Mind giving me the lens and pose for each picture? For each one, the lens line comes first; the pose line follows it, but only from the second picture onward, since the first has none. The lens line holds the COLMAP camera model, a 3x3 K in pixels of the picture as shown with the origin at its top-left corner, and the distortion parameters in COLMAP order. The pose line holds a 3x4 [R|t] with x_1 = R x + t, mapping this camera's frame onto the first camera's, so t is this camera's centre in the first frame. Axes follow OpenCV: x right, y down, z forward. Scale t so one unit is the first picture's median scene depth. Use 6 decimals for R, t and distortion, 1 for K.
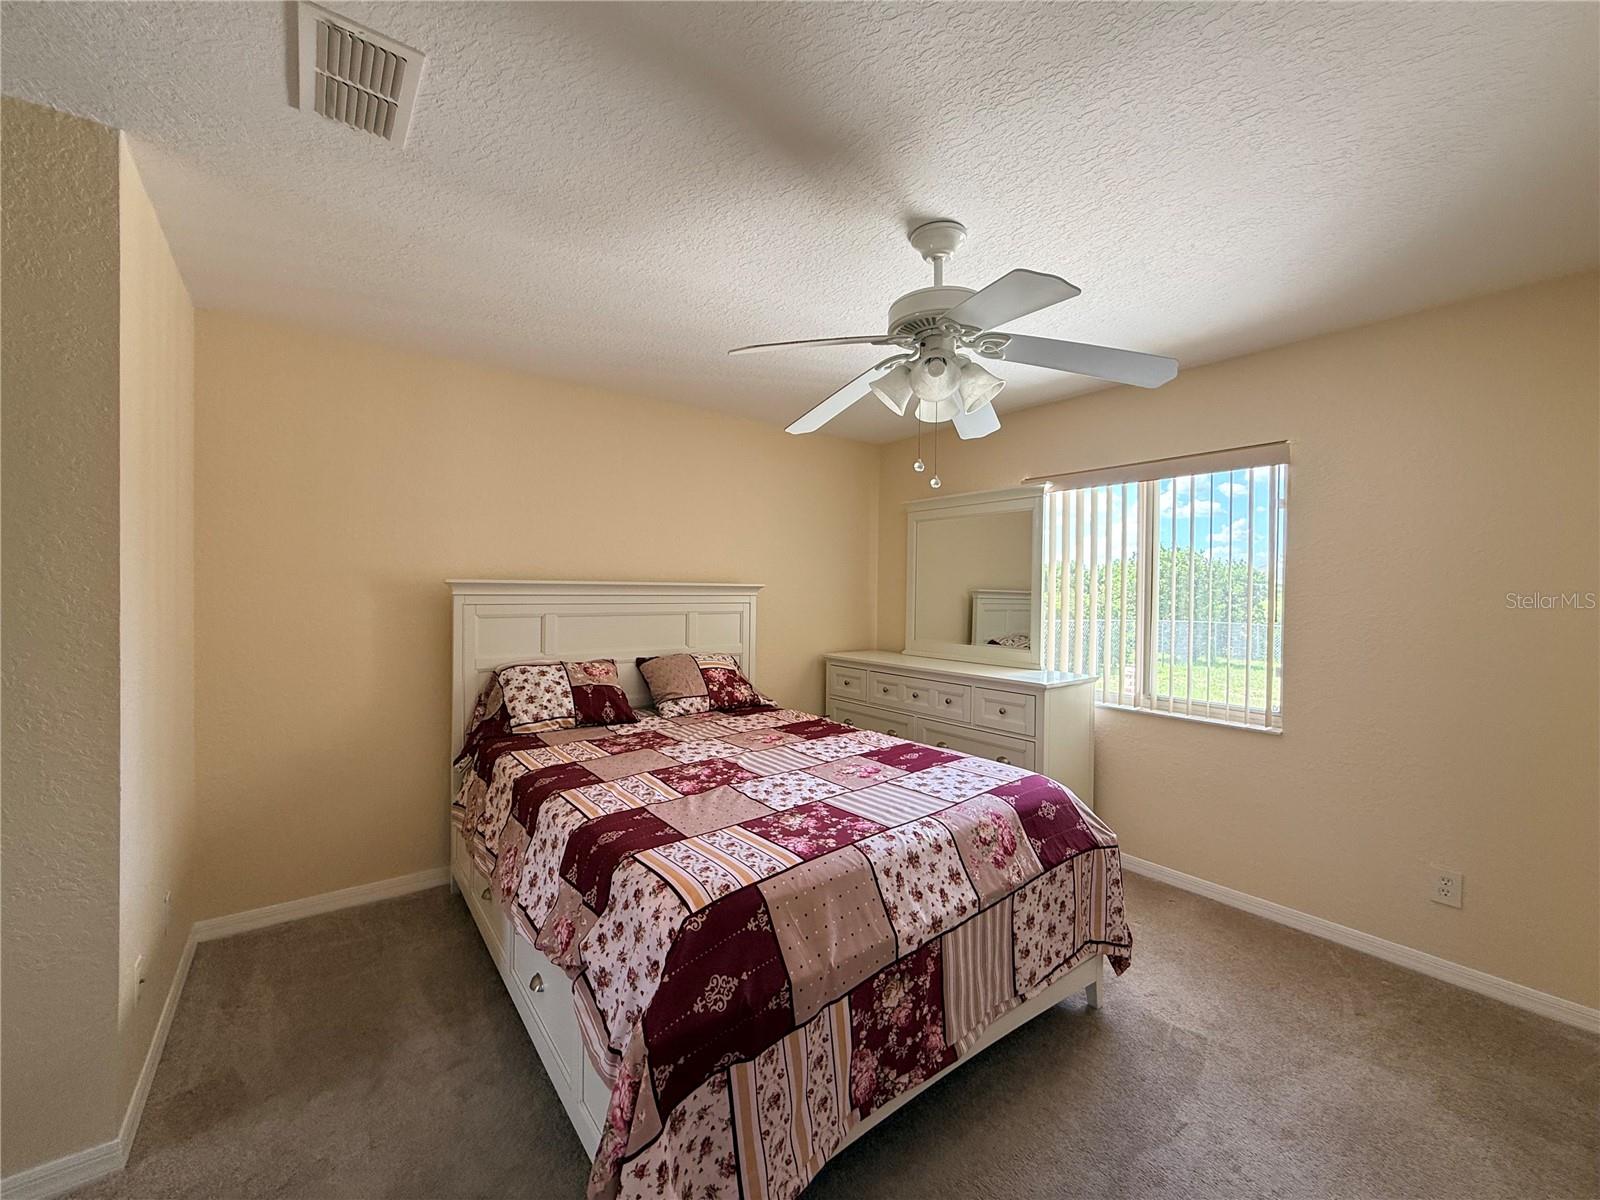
lens RADIAL K [[642.9, 0, 795.0], [0, 642.9, 600.8], [0, 0, 1]] dist [0.000650, 0.000221]
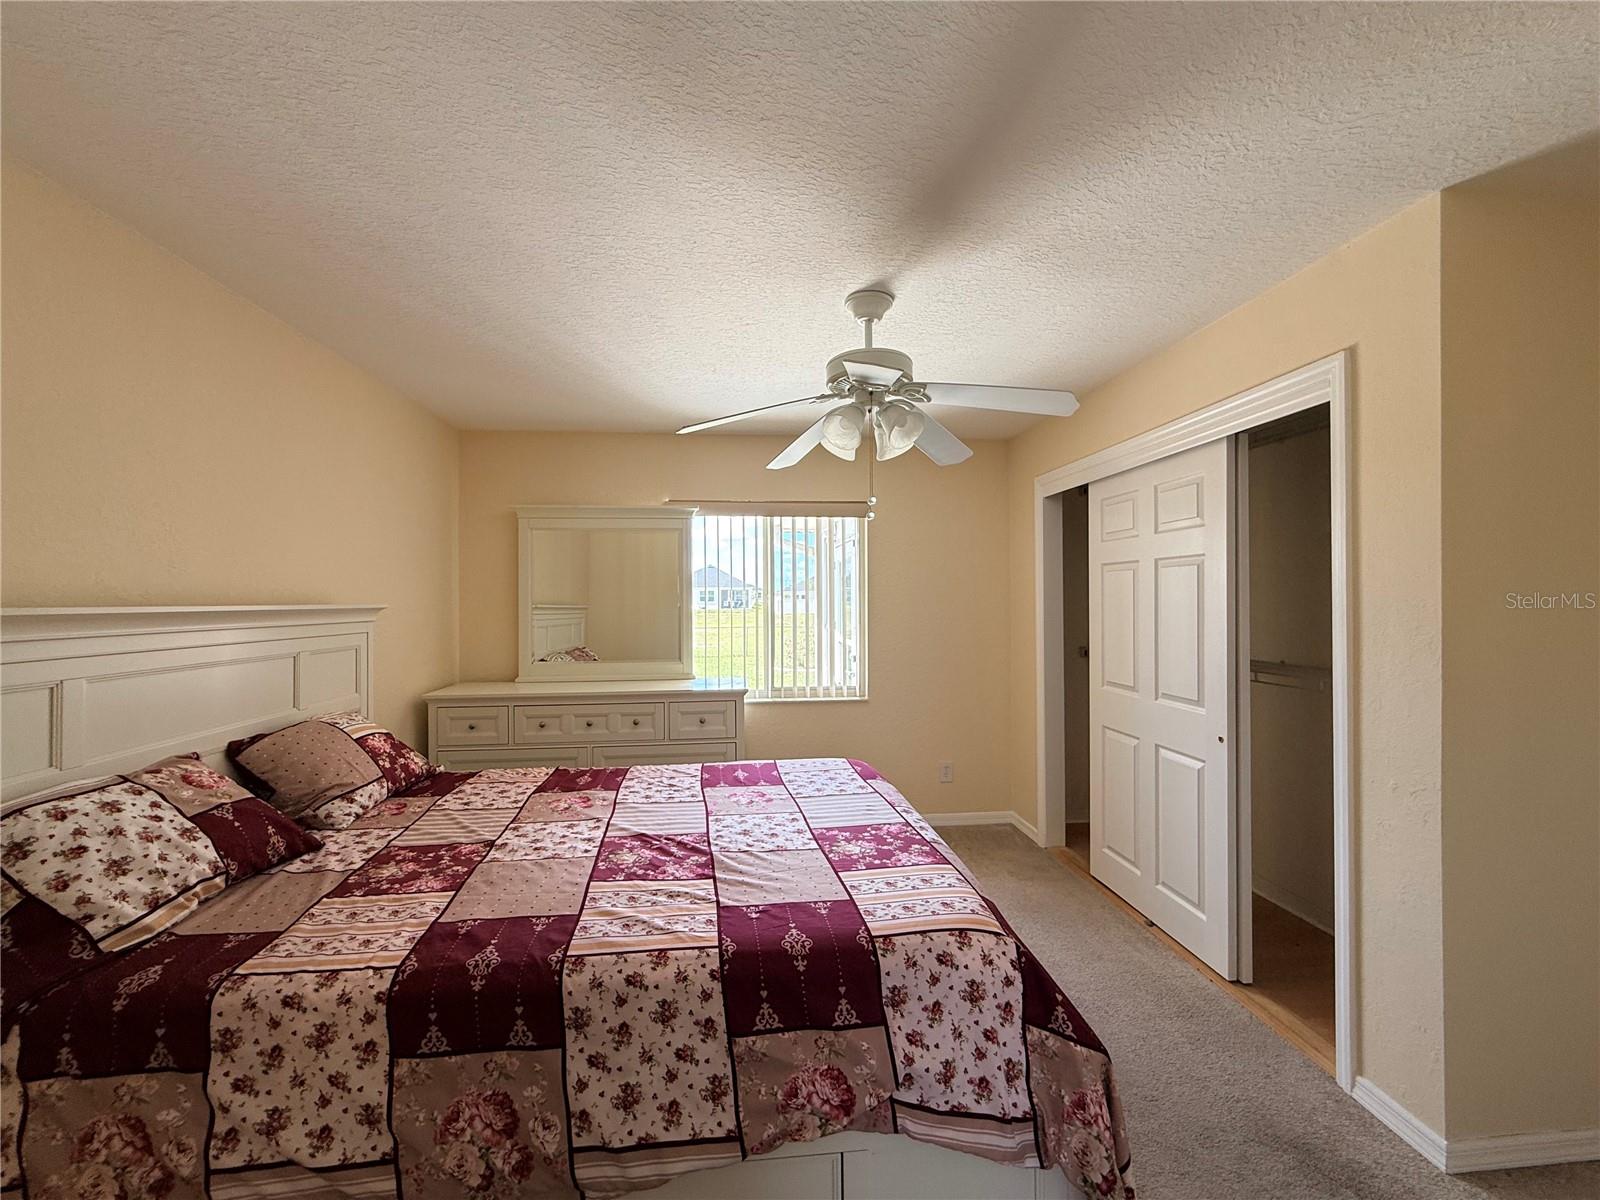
lens RADIAL K [[642.9, 0, 796.7], [0, 642.9, 601.7], [0, 0, 1]] dist [0.000650, 0.000221]
pose [[0.521800, -0.015747, 0.852923, -0.574702], [0.026265, 0.999652, 0.002388, -0.025913], [-0.852664, 0.021156, 0.522032, 0.360608]]
